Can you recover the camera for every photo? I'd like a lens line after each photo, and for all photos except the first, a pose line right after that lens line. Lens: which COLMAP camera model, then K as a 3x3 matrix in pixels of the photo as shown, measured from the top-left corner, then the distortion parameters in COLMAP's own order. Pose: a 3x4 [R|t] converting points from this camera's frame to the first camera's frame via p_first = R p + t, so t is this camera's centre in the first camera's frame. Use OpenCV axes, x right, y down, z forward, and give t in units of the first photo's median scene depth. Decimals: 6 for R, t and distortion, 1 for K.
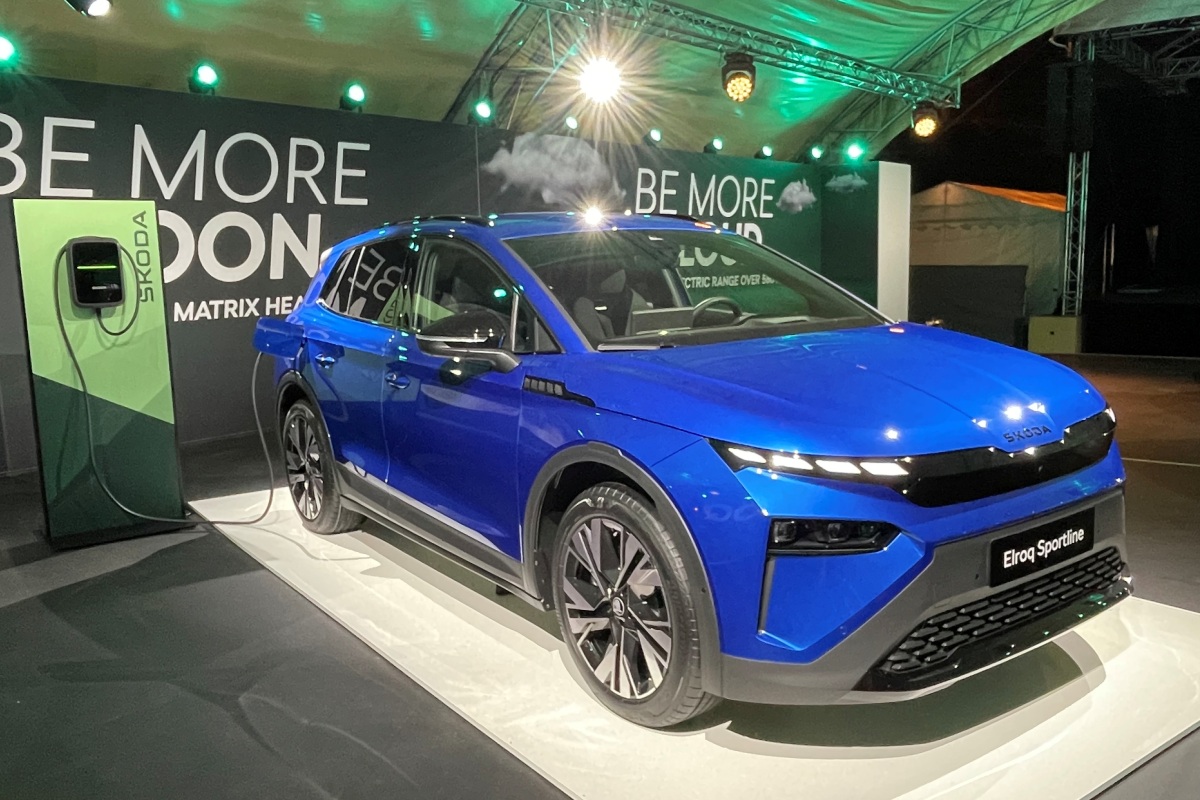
lens RADIAL K [[989.5, 0, 606.6], [0, 989.5, 426.4], [0, 0, 1]] dist [-0.007046, -0.001051]
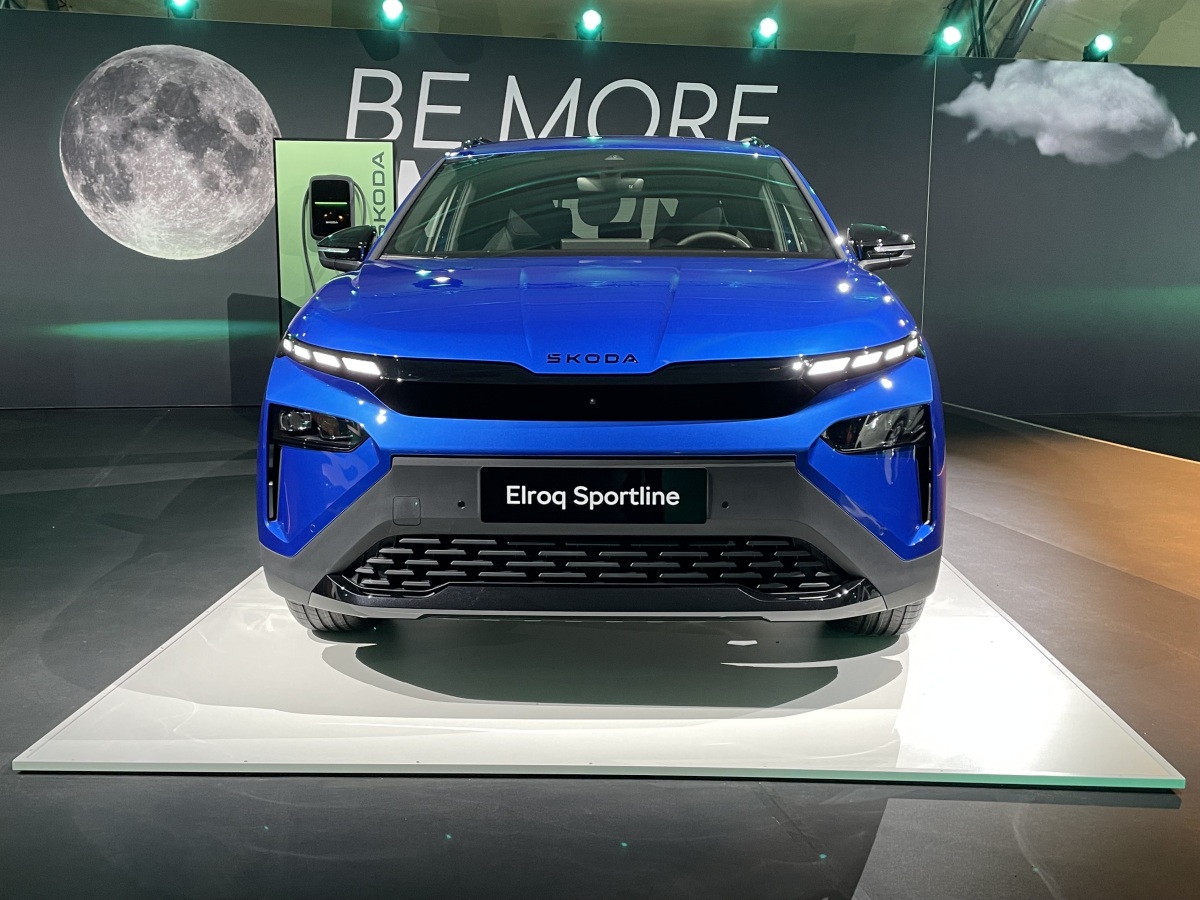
lens RADIAL K [[1244.6, 0, 594.1], [0, 1244.6, 447.6], [0, 0, 1]] dist [0.101319, -0.139474]
pose [[0.786866, 0.122890, -0.604764, 0.385068], [-0.132086, 0.990800, 0.029475, 0.017785], [0.602823, 0.056687, 0.795859, 0.058775]]
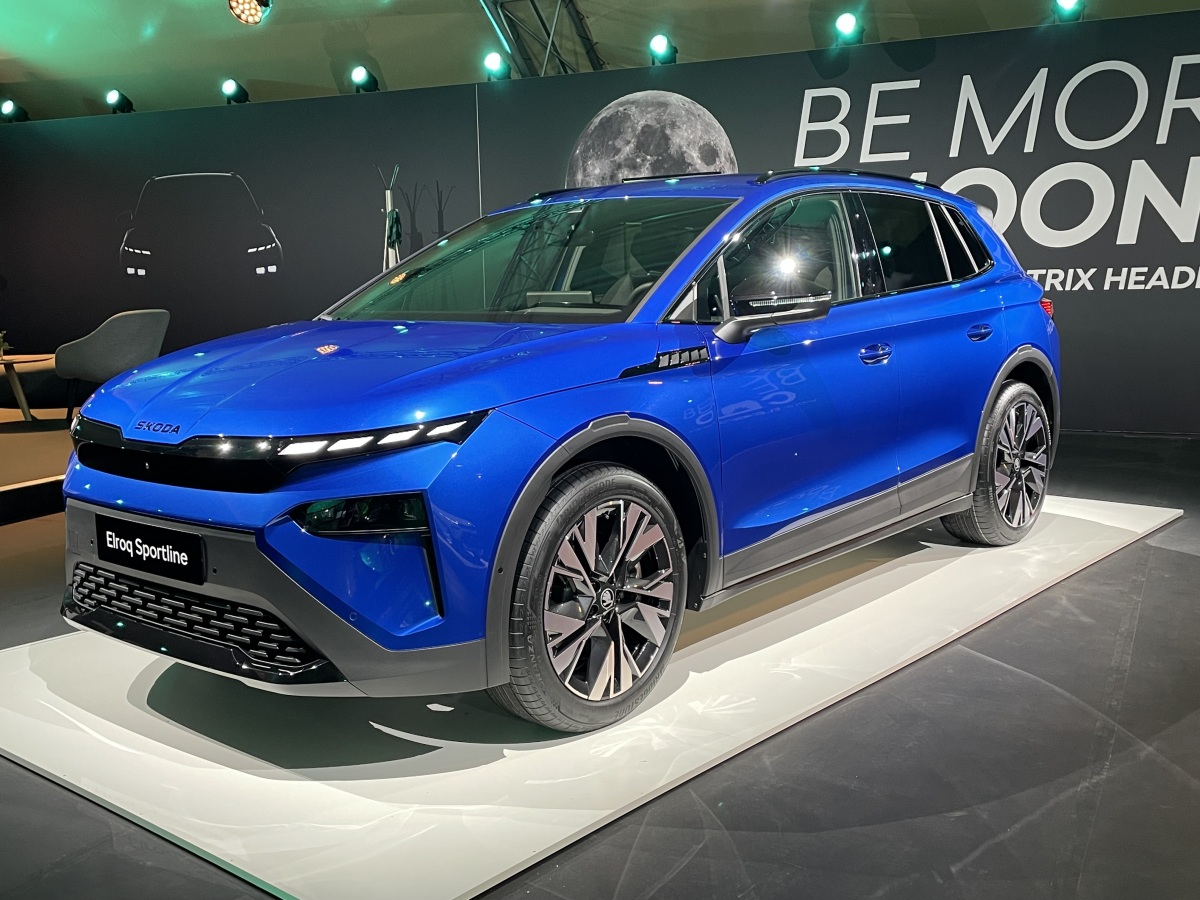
lens RADIAL K [[1244.6, 0, 594.1], [0, 1244.6, 447.6], [0, 0, 1]] dist [0.101319, -0.139474]
pose [[0.222388, 0.167528, -0.960457, 0.603892], [-0.145818, 0.979761, 0.137132, -0.072491], [0.963992, 0.109556, 0.242316, 0.398553]]
